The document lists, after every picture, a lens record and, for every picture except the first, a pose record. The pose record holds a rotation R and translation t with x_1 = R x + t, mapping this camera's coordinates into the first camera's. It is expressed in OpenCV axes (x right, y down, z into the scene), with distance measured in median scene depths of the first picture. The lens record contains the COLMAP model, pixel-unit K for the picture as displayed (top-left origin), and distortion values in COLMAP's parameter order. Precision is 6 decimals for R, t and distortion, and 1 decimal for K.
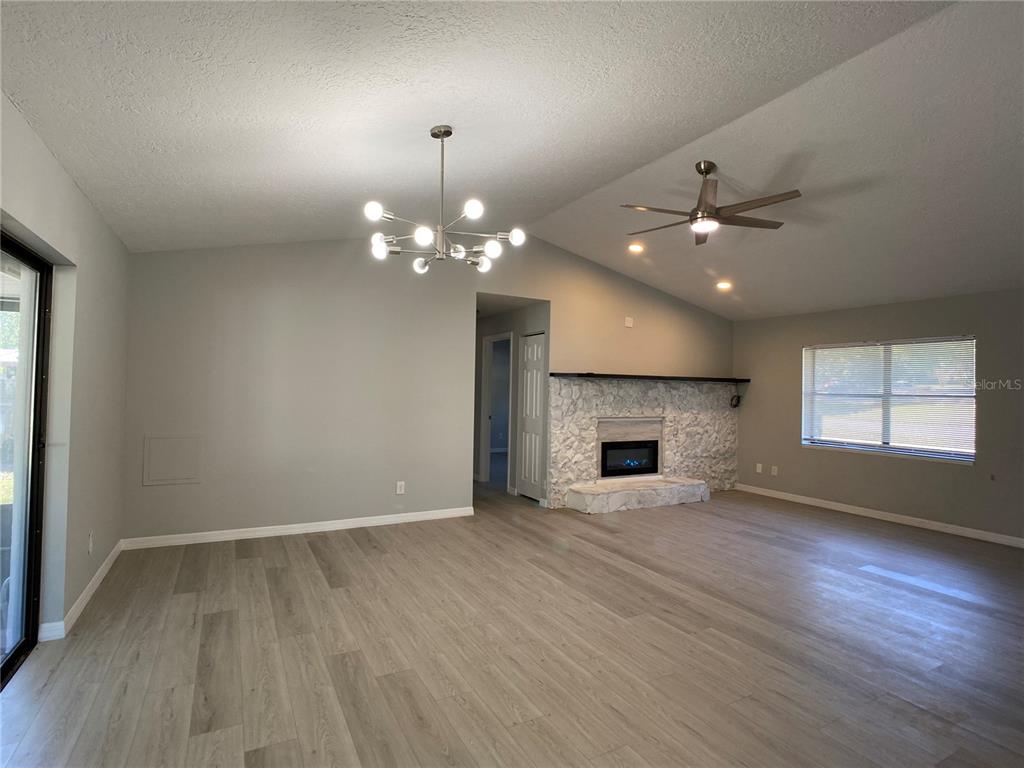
lens RADIAL K [[520.5, 0, 512.0], [0, 520.5, 384.0], [0, 0, 1]] dist [-0.027631, -0.000826]
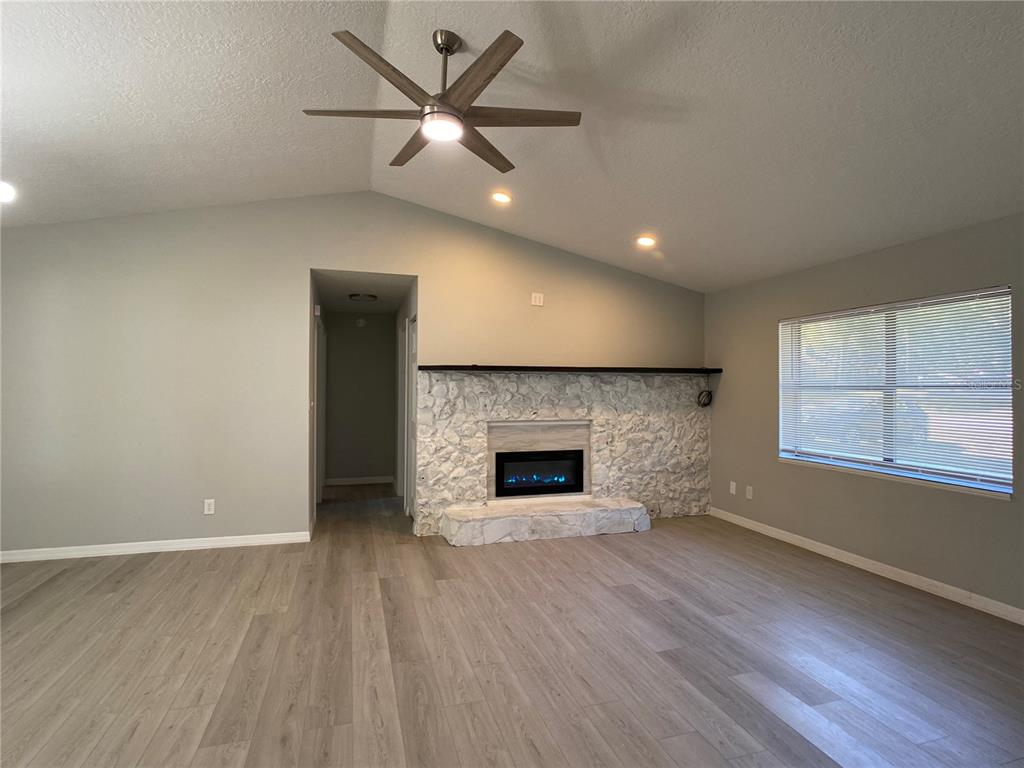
lens RADIAL K [[520.5, 0, 512.0], [0, 520.5, 384.0], [0, 0, 1]] dist [-0.027631, -0.000826]
pose [[0.980358, -0.017970, -0.196407, 0.342249], [0.018141, 0.999835, -0.000927, 0.008998], [0.196391, -0.002655, 0.980522, 0.225162]]
